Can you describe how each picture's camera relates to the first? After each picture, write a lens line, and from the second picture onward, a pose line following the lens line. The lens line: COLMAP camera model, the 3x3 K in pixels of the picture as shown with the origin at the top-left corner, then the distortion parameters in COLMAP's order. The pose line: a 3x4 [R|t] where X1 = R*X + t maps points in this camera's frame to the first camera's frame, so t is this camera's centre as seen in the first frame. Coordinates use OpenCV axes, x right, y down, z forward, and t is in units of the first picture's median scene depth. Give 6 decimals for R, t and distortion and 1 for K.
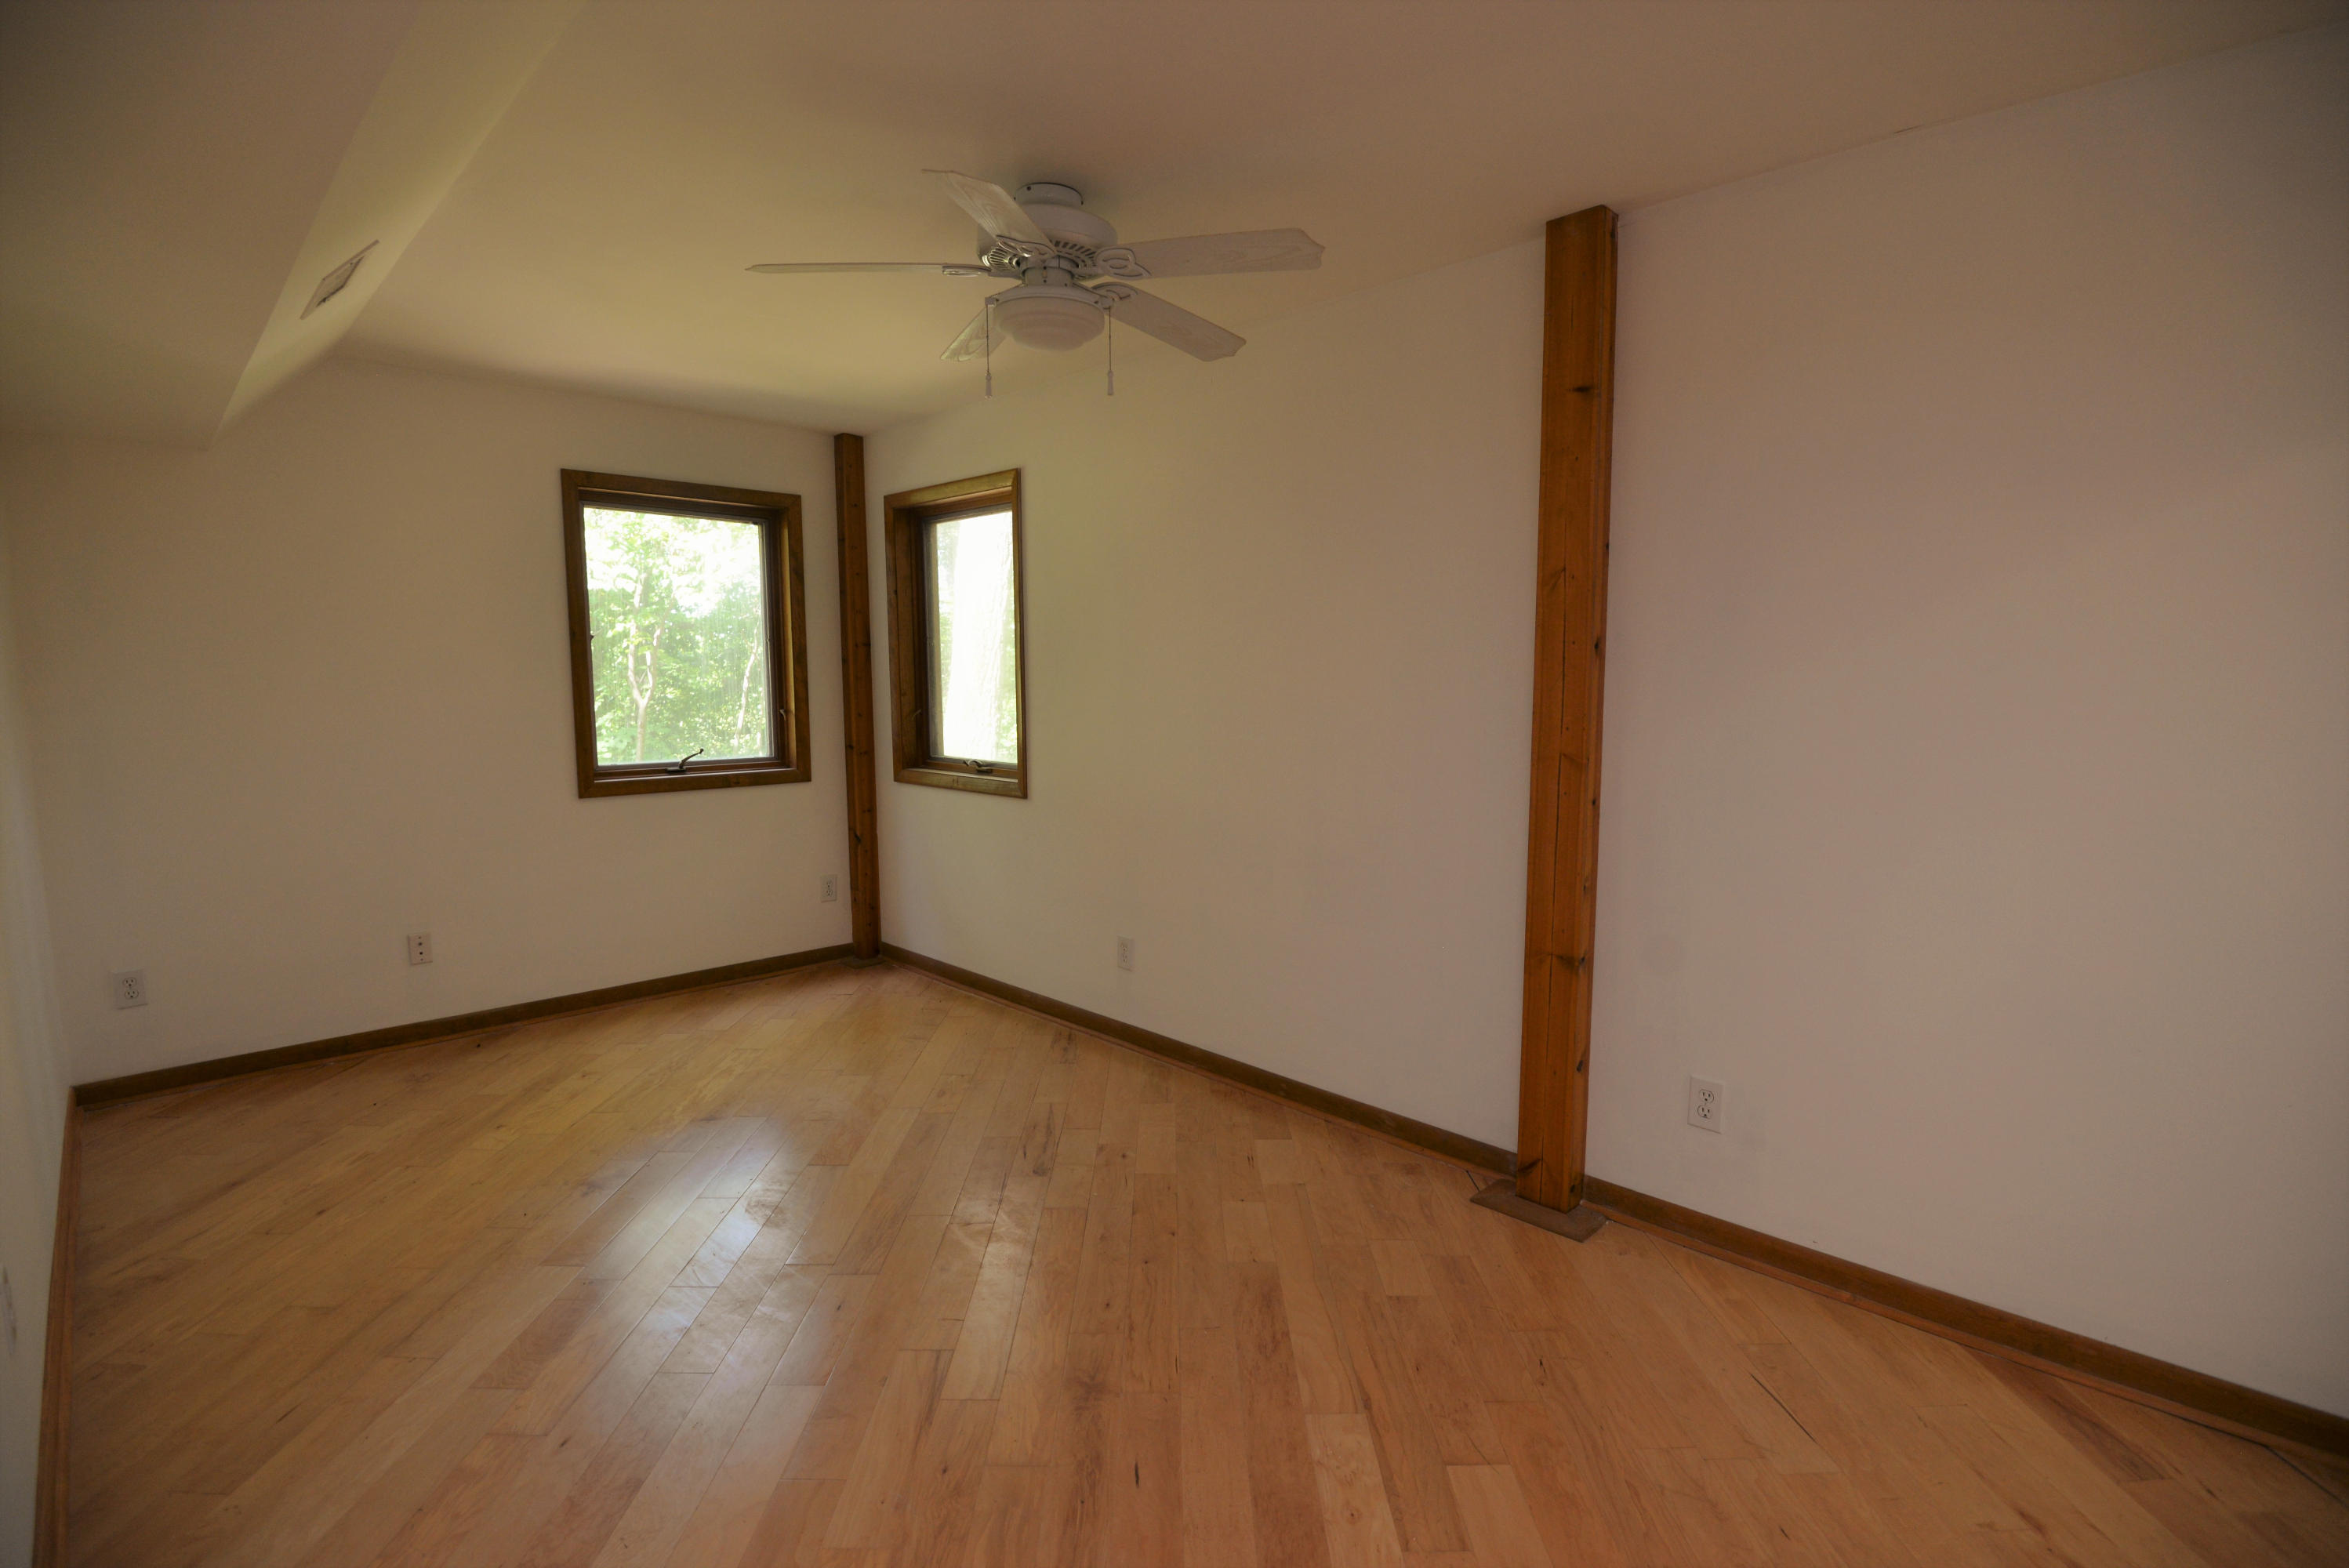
lens RADIAL K [[1091.3, 0, 1176.1], [0, 1091.3, 788.6], [0, 0, 1]] dist [0.000365, -0.027812]
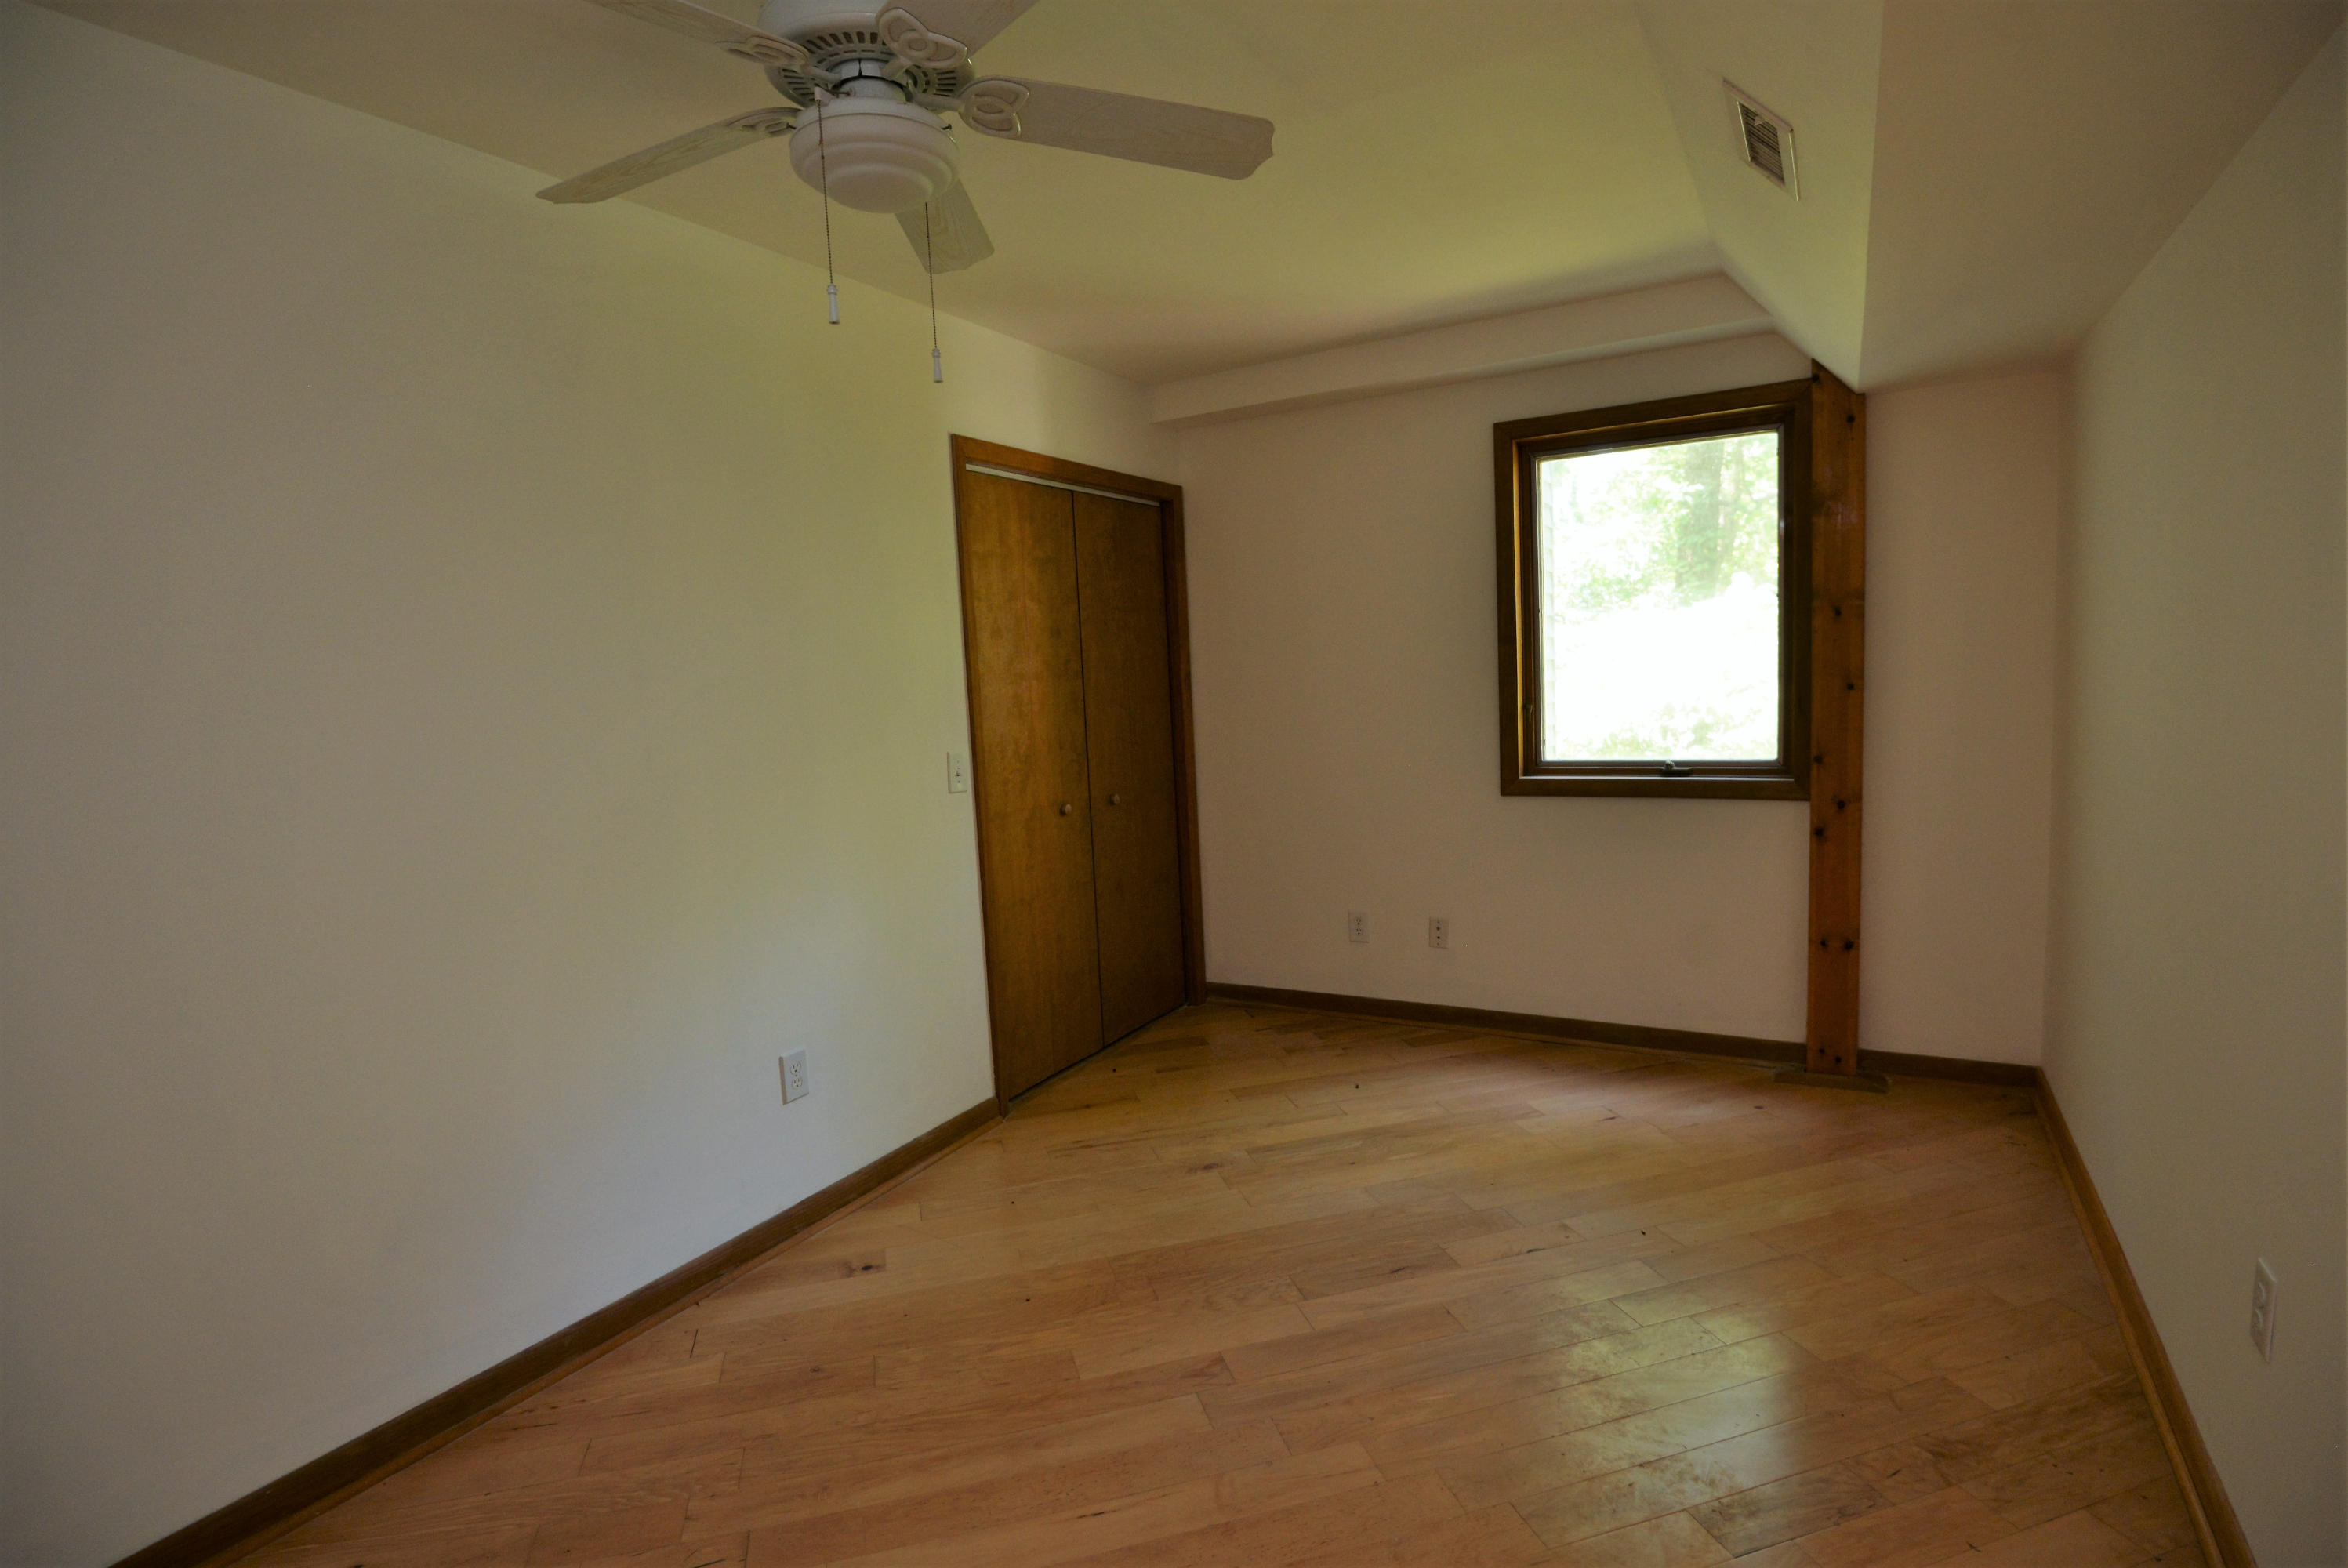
lens RADIAL K [[1090.8, 0, 1175.6], [0, 1090.8, 788.6], [0, 0, 1]] dist [0.000365, -0.027812]
pose [[0.223734, 0.055338, -0.973078, 0.248647], [-0.067133, 0.996891, 0.041257, -0.015125], [0.972335, 0.056095, 0.226754, 0.520199]]
